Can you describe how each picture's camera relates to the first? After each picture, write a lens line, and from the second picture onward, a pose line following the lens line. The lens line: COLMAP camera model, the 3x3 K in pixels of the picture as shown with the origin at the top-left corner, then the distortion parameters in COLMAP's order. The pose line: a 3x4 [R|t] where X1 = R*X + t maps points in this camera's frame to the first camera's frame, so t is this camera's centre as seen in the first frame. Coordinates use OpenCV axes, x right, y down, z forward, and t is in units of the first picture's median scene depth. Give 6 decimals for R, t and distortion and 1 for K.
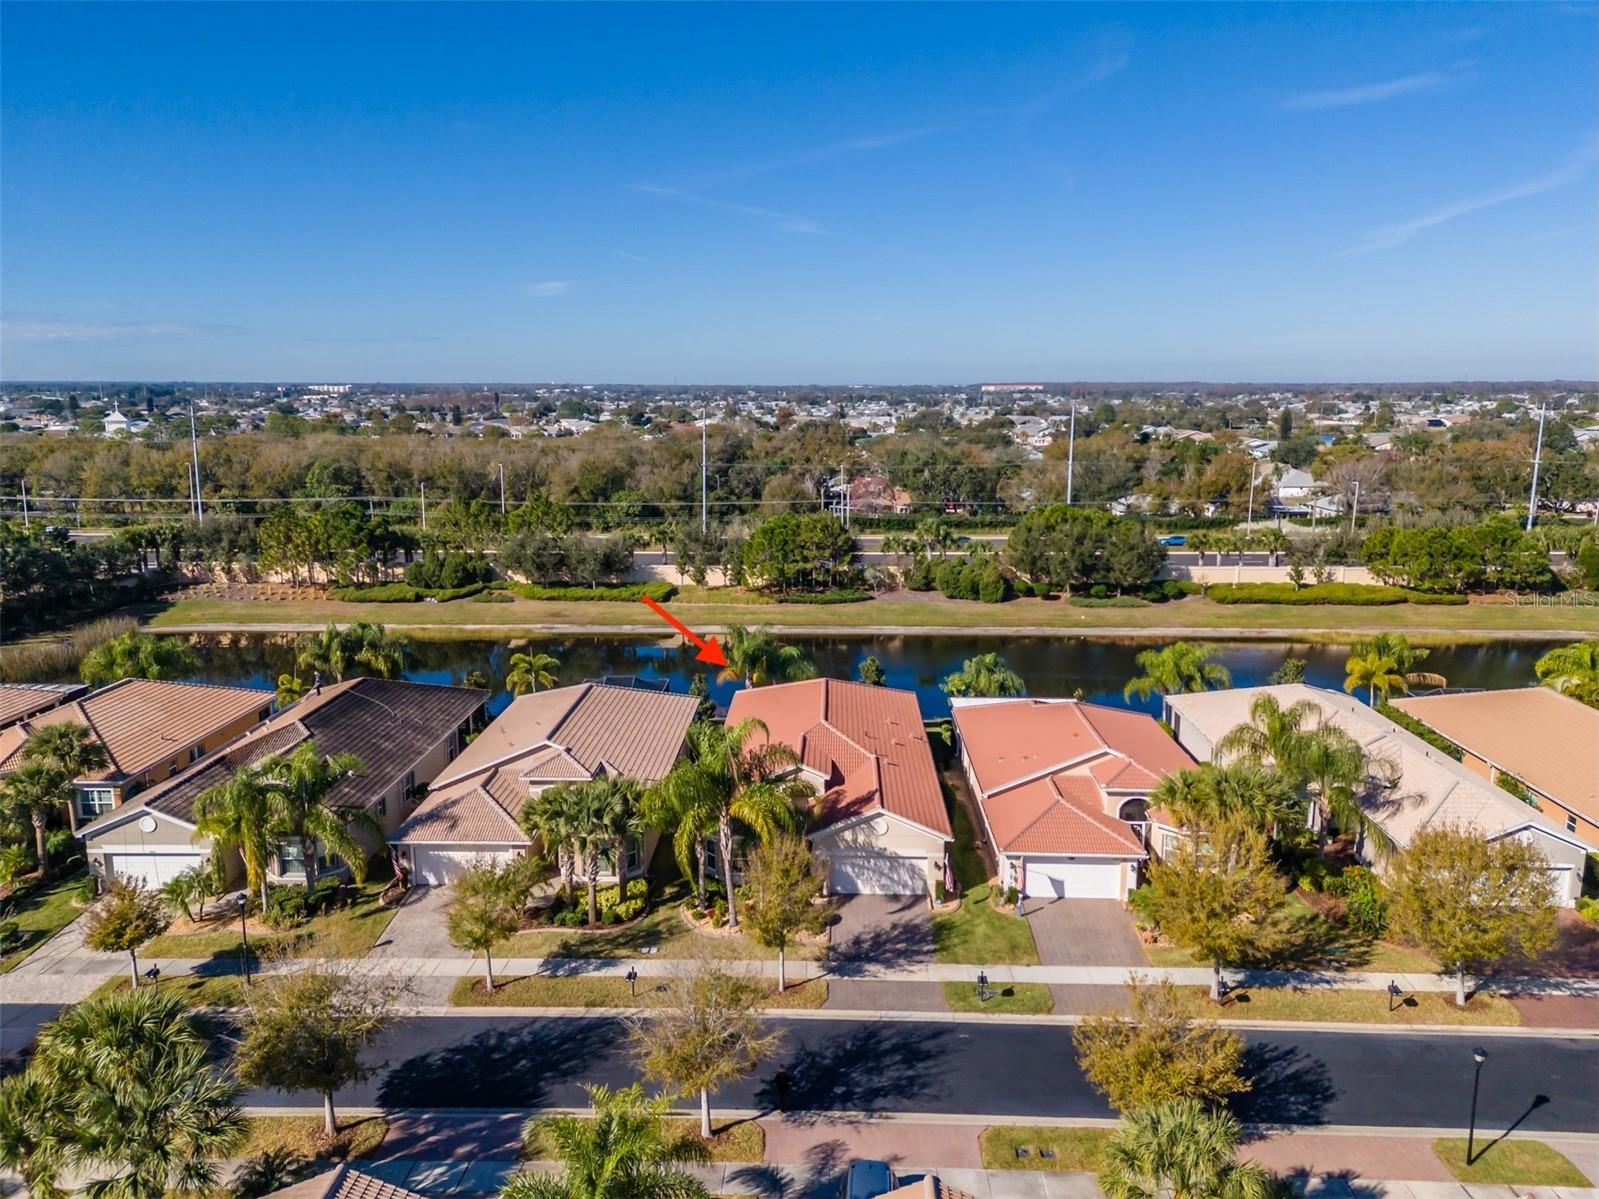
lens RADIAL K [[1170.0, 0, 808.3], [0, 1170.0, 607.7], [0, 0, 1]] dist [0.061961, -0.053899]
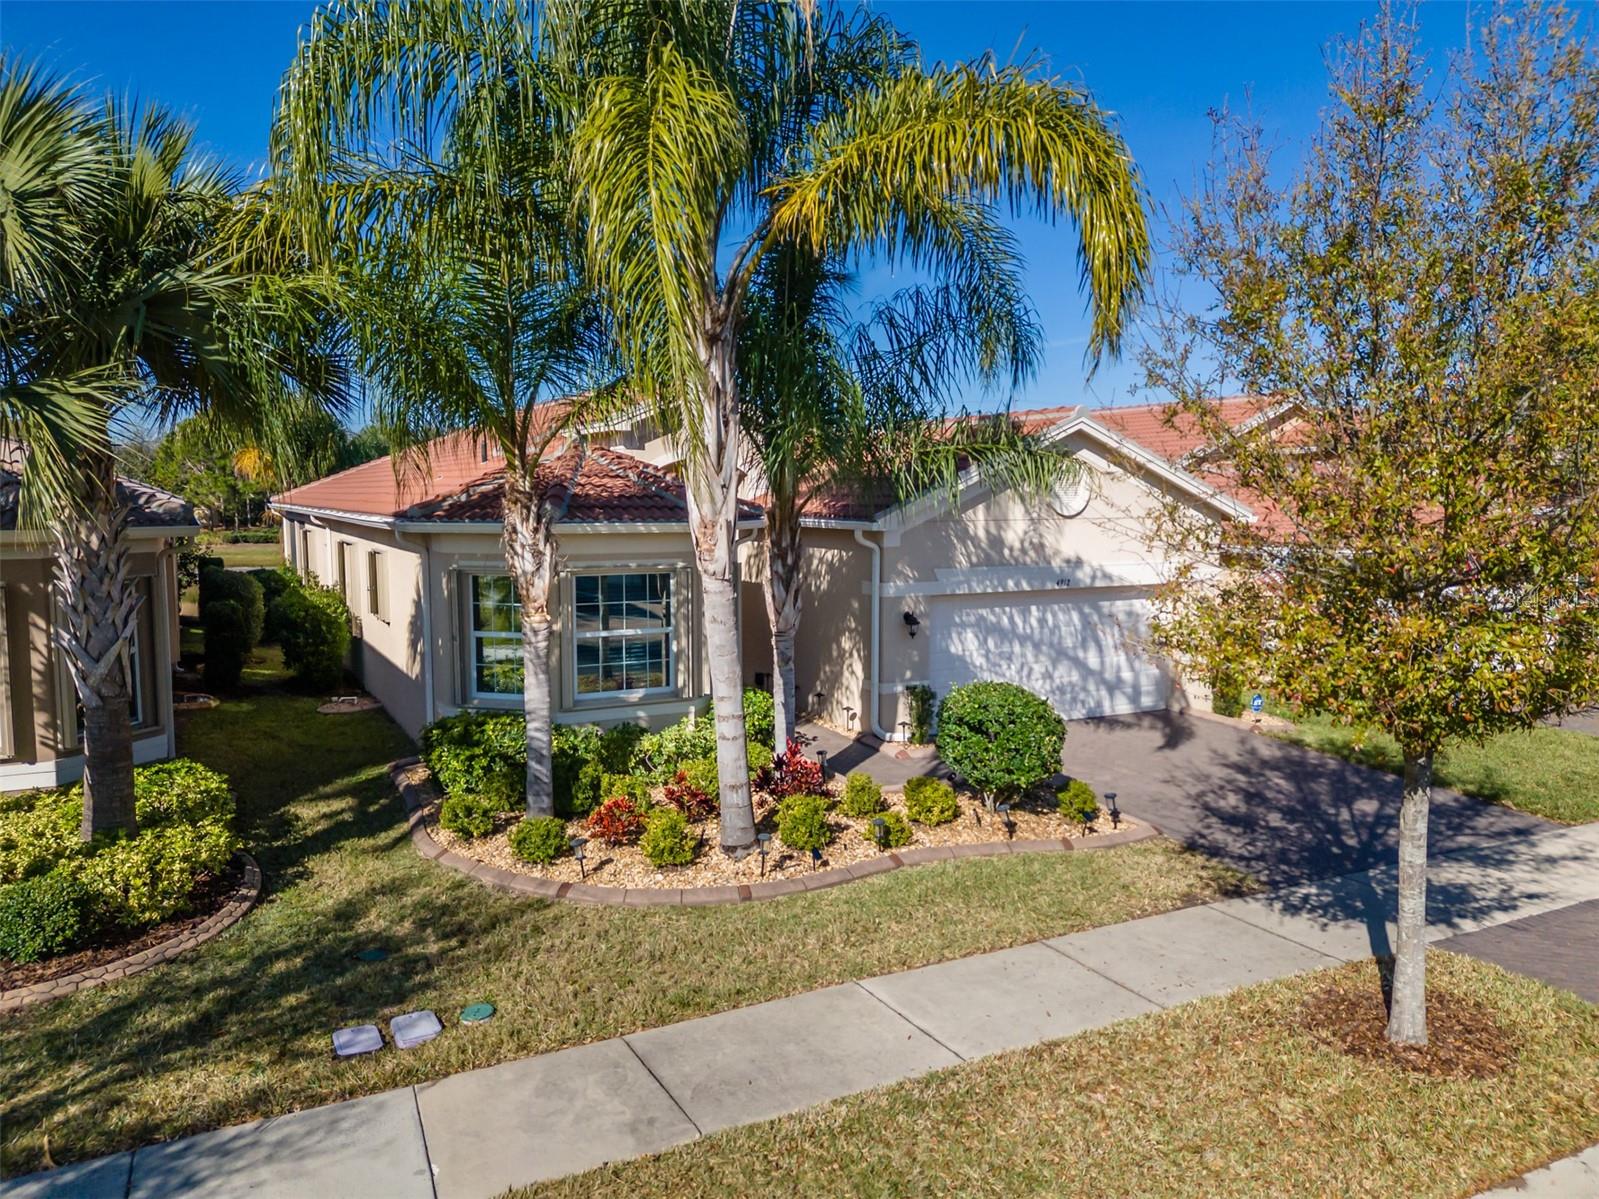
lens RADIAL K [[1170.0, 0, 797.3], [0, 1170.0, 584.3], [0, 0, 1]] dist [0.061961, -0.053899]
pose [[0.870699, -0.038543, 0.490303, -0.066153], [0.096956, 0.990812, -0.094289, 0.102390], [-0.482164, 0.129635, 0.866437, 0.337061]]
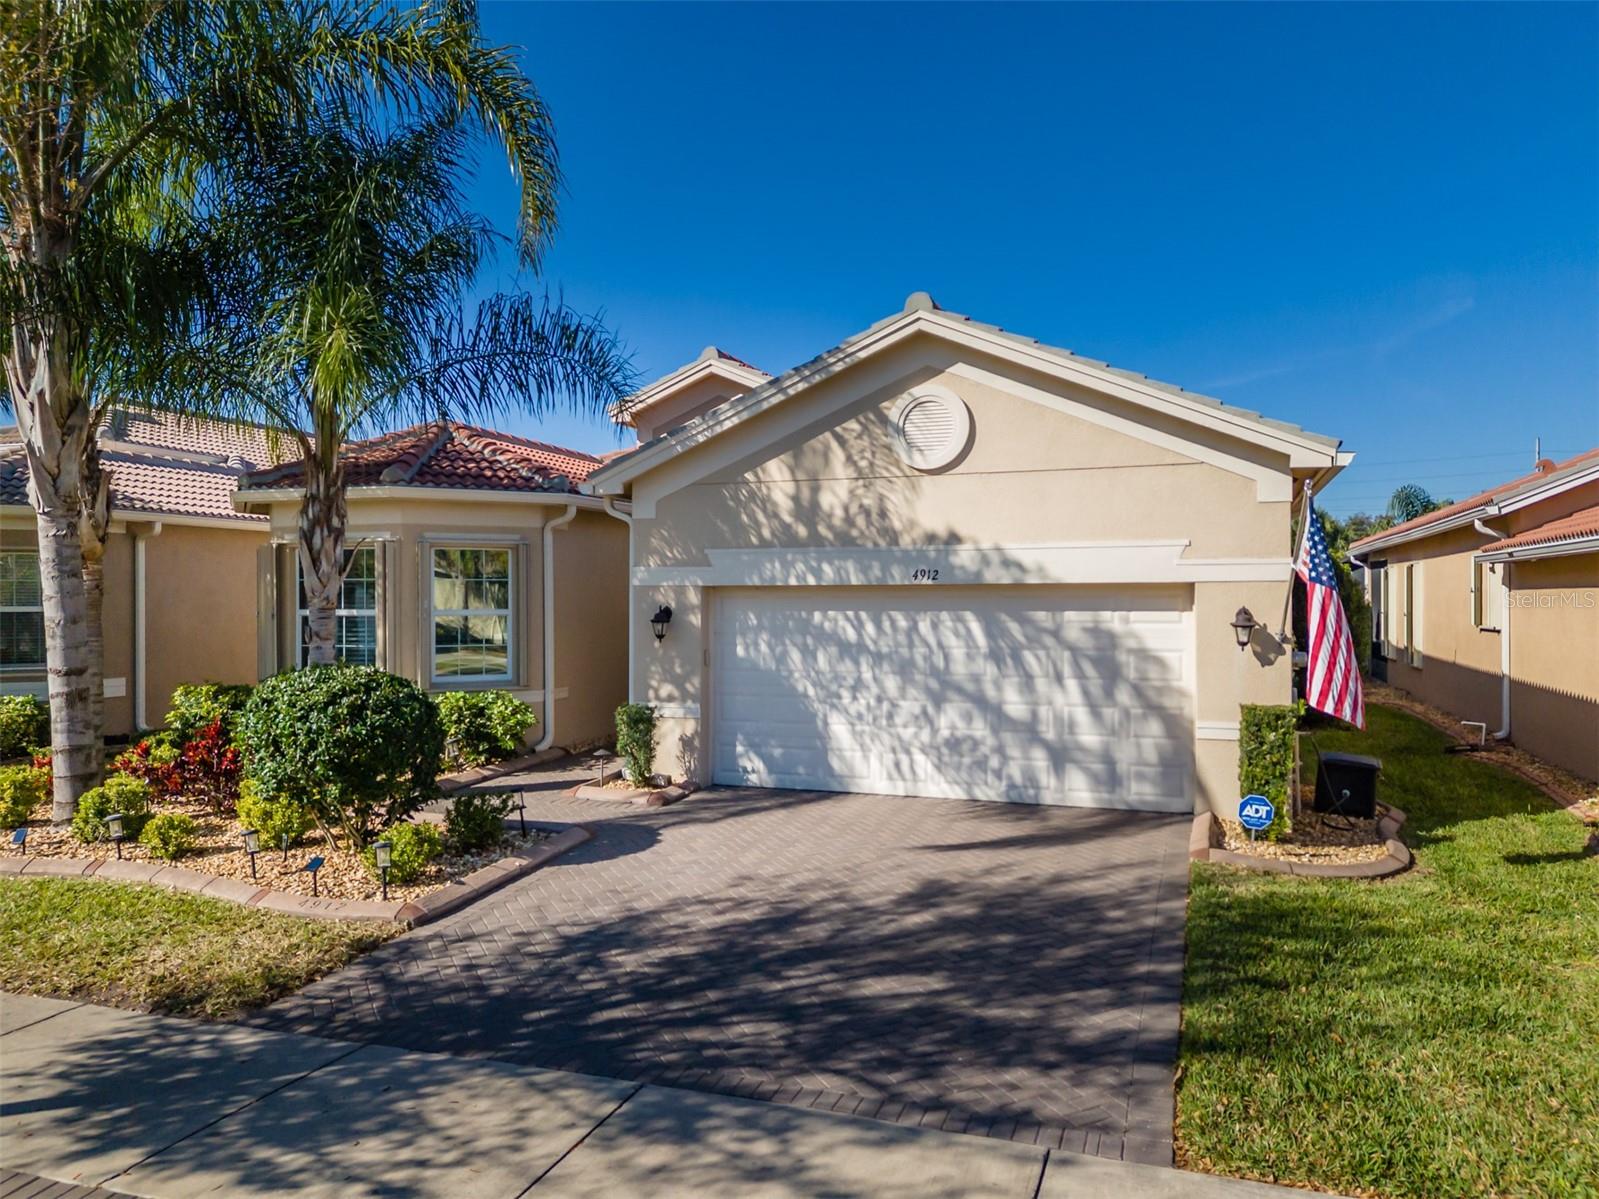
lens RADIAL K [[1170.0, 0, 807.1], [0, 1170.0, 603.5], [0, 0, 1]] dist [0.061961, -0.053899]
pose [[0.954021, -0.000661, -0.299738, 0.043768], [-0.057258, 0.981181, -0.184407, 0.110815], [0.294219, 0.193091, 0.936030, 0.357133]]
